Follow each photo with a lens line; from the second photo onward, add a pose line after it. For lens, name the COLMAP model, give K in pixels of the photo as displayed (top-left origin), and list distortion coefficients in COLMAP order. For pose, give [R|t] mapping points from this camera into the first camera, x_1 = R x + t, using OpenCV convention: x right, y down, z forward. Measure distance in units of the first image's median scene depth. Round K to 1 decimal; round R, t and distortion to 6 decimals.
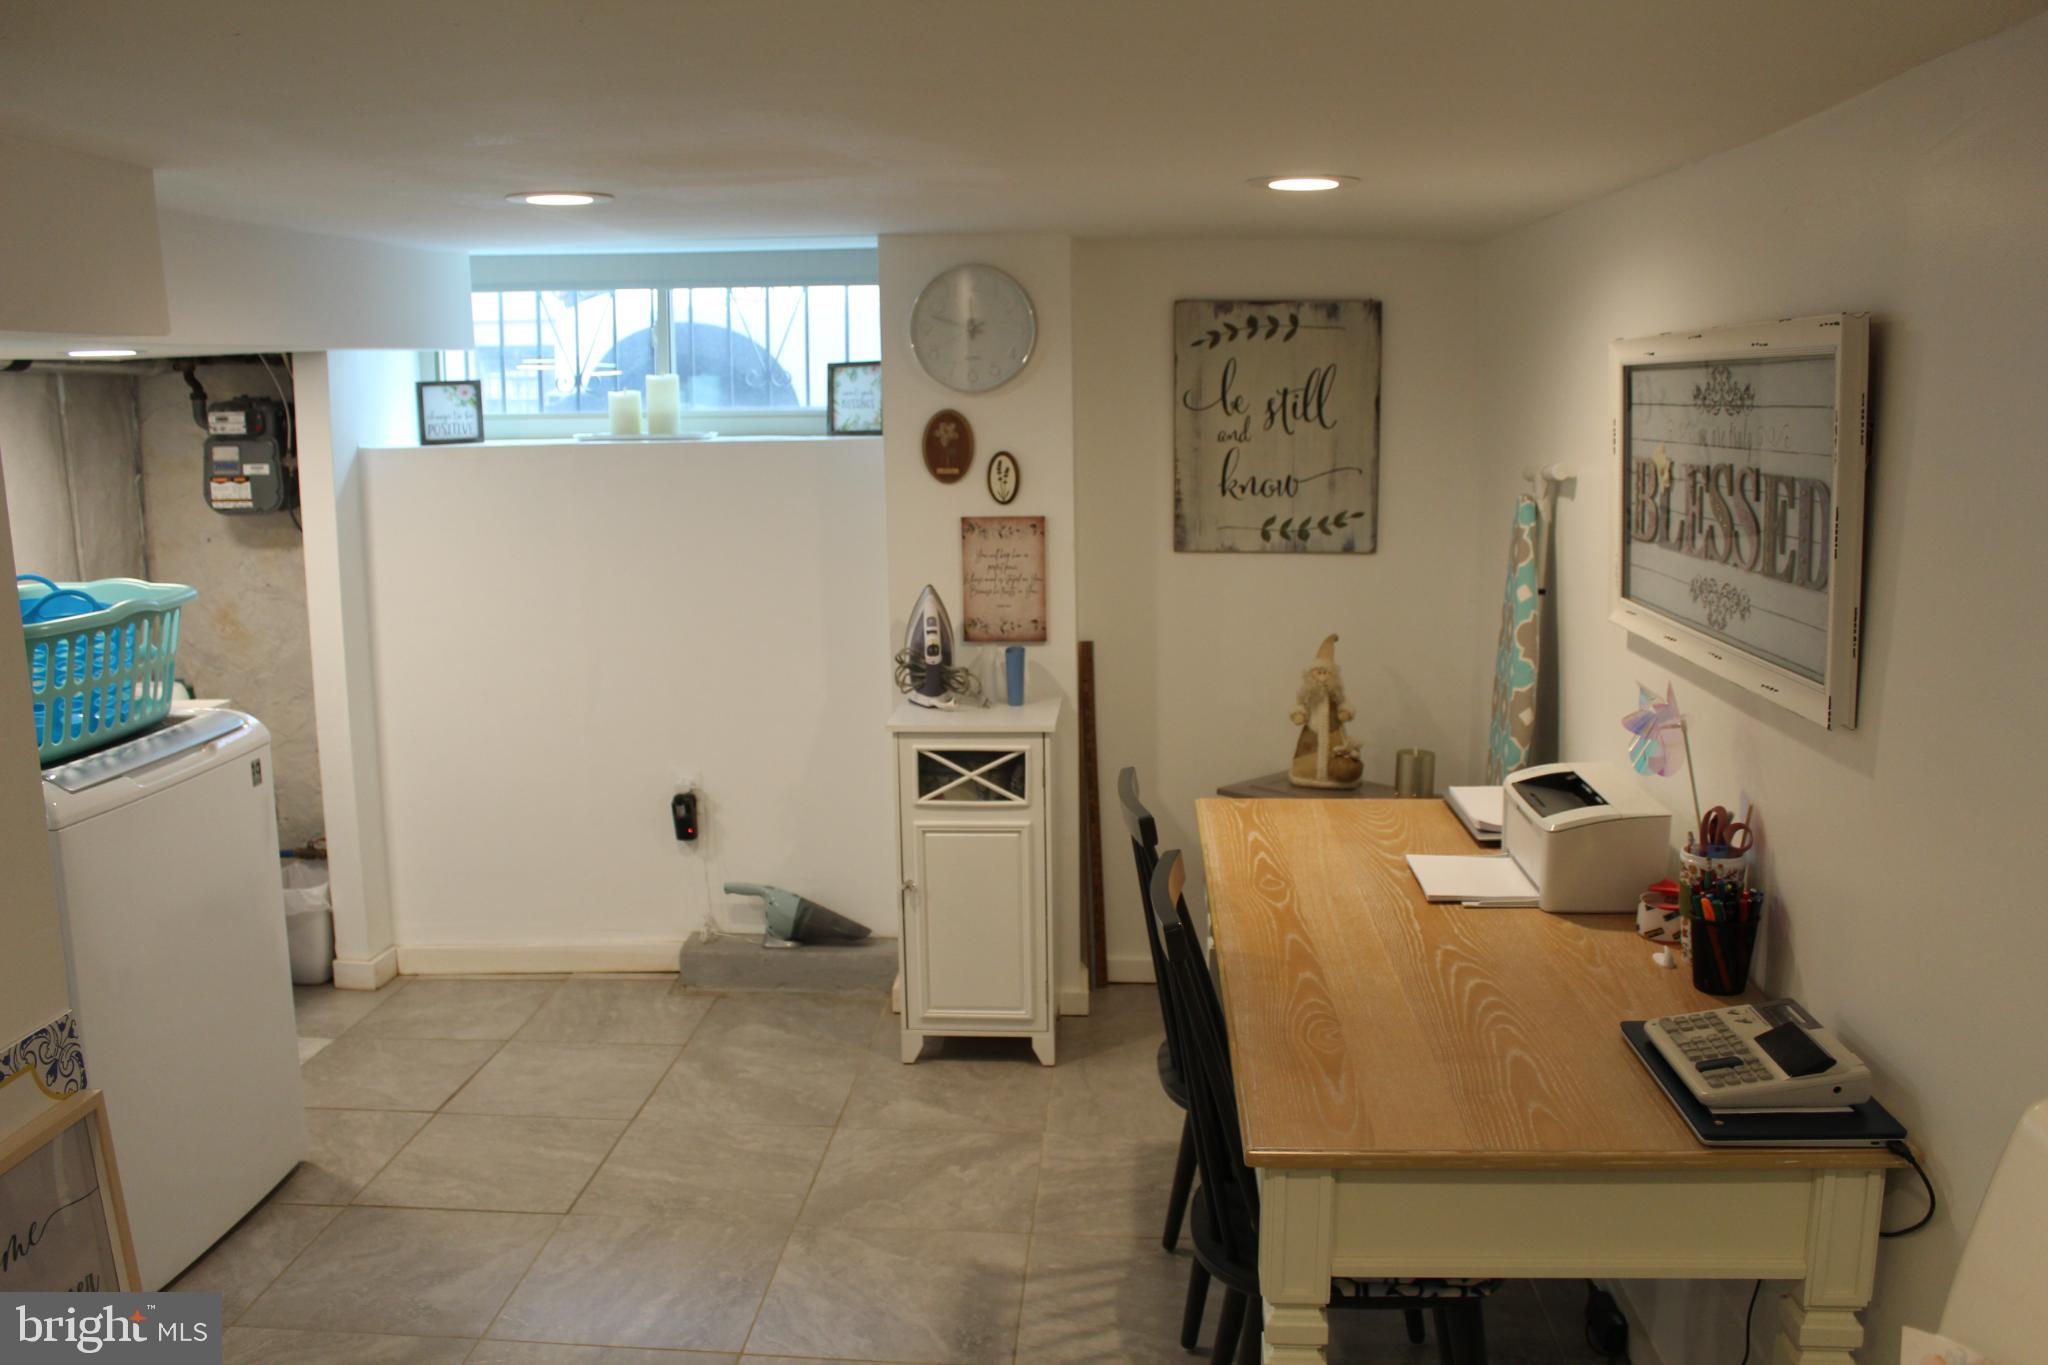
lens RADIAL K [[1705.9, 0, 1028.8], [0, 1705.9, 673.7], [0, 0, 1]] dist [-0.153455, 0.123240]
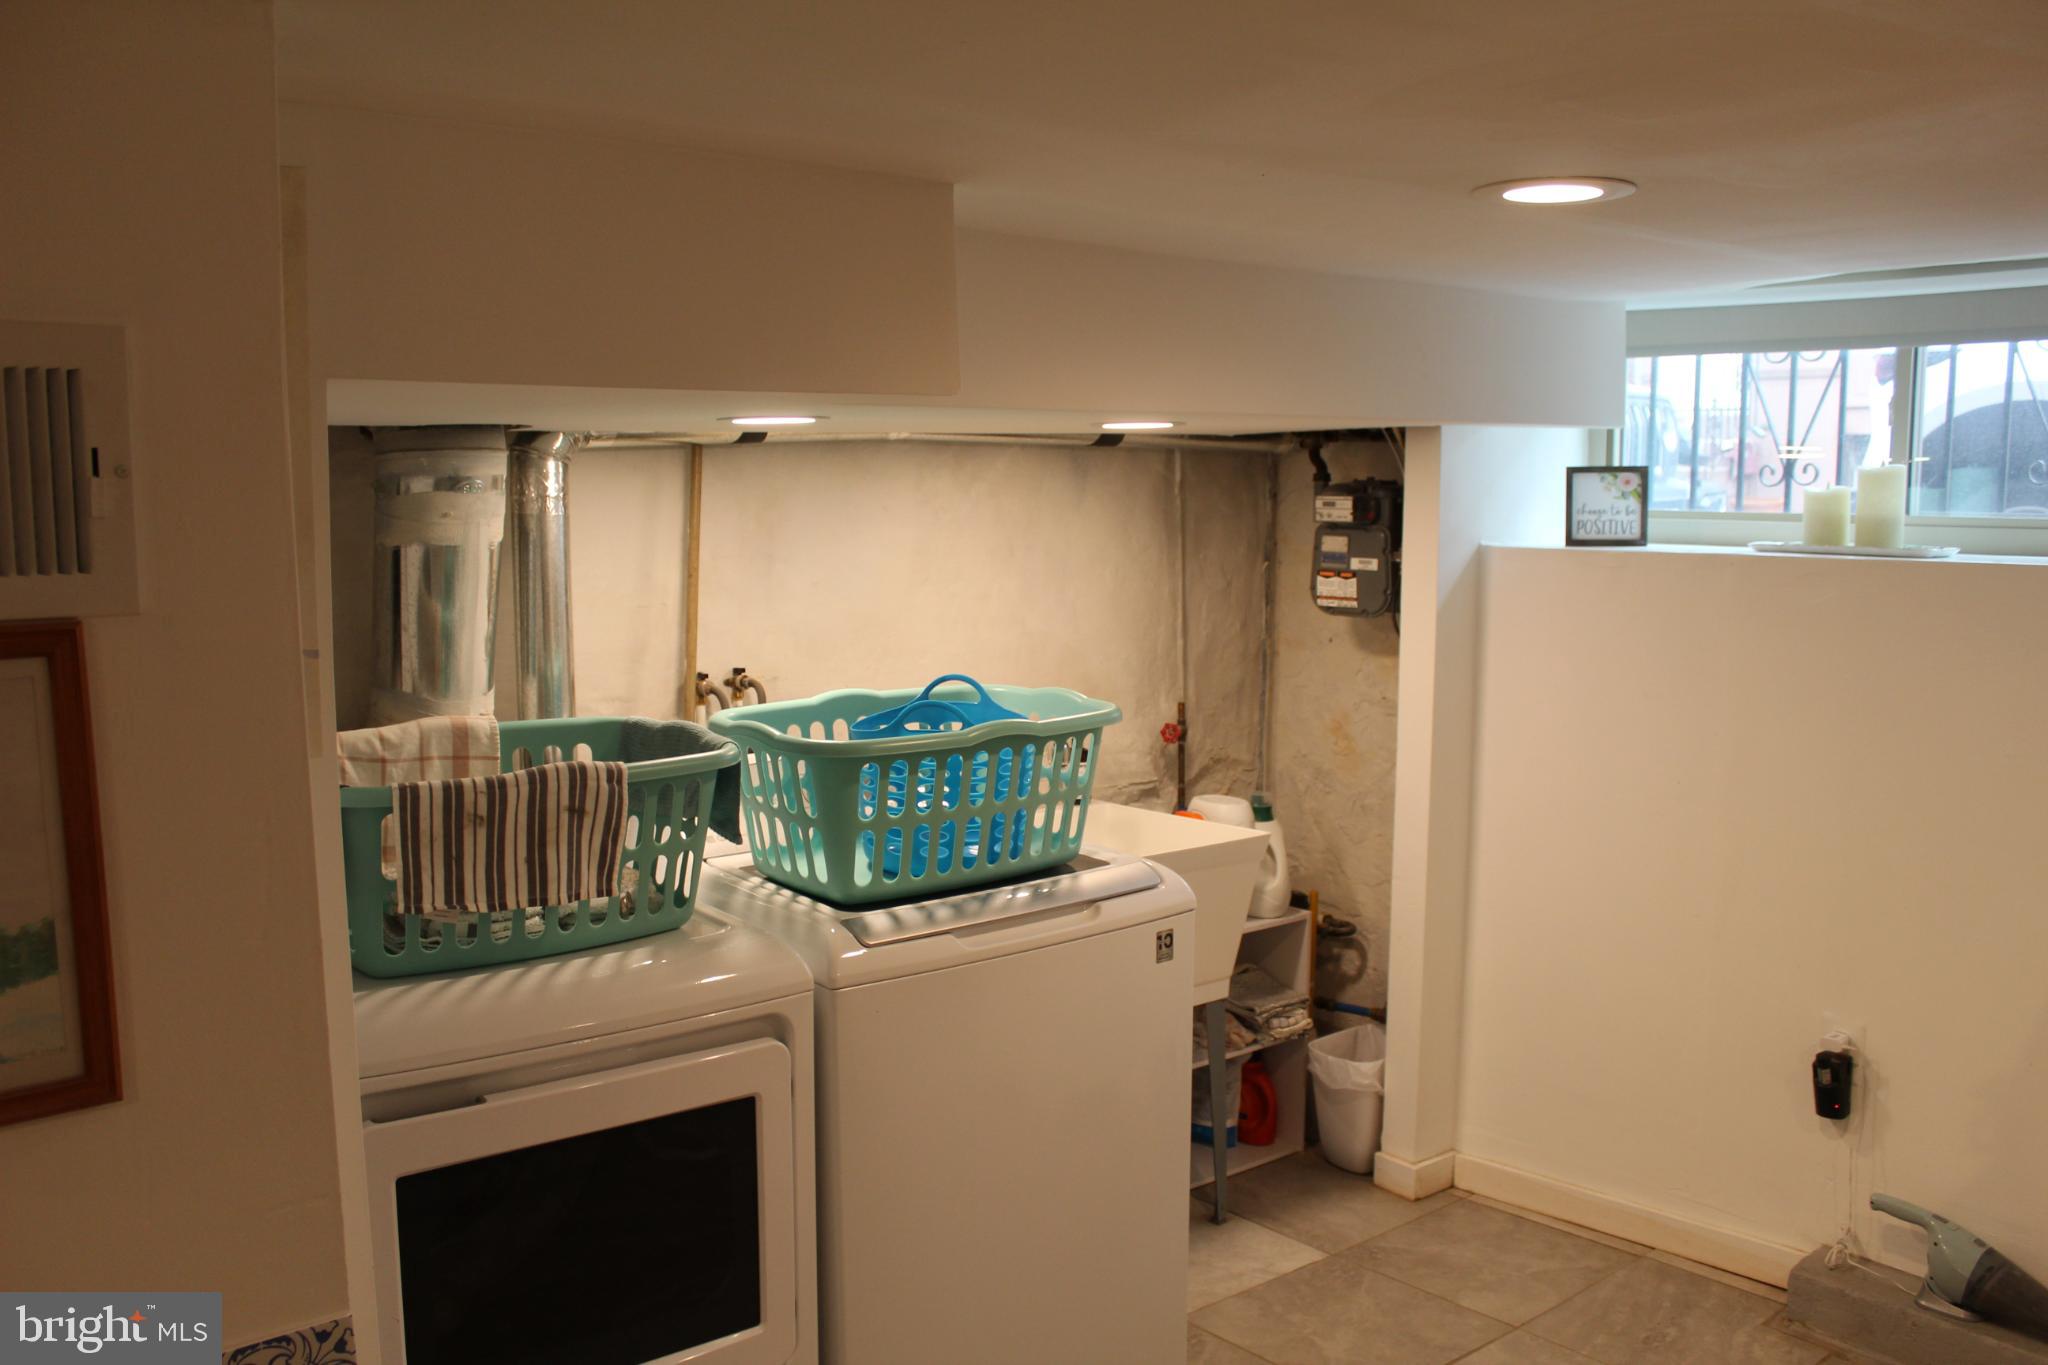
lens RADIAL K [[1705.9, 0, 1019.4], [0, 1705.9, 693.6], [0, 0, 1]] dist [-0.153455, 0.123240]
pose [[0.684526, 0.095447, -0.722713, 0.047486], [-0.124846, 0.992094, 0.012774, -0.045107], [0.718218, 0.081484, 0.691030, 0.268946]]
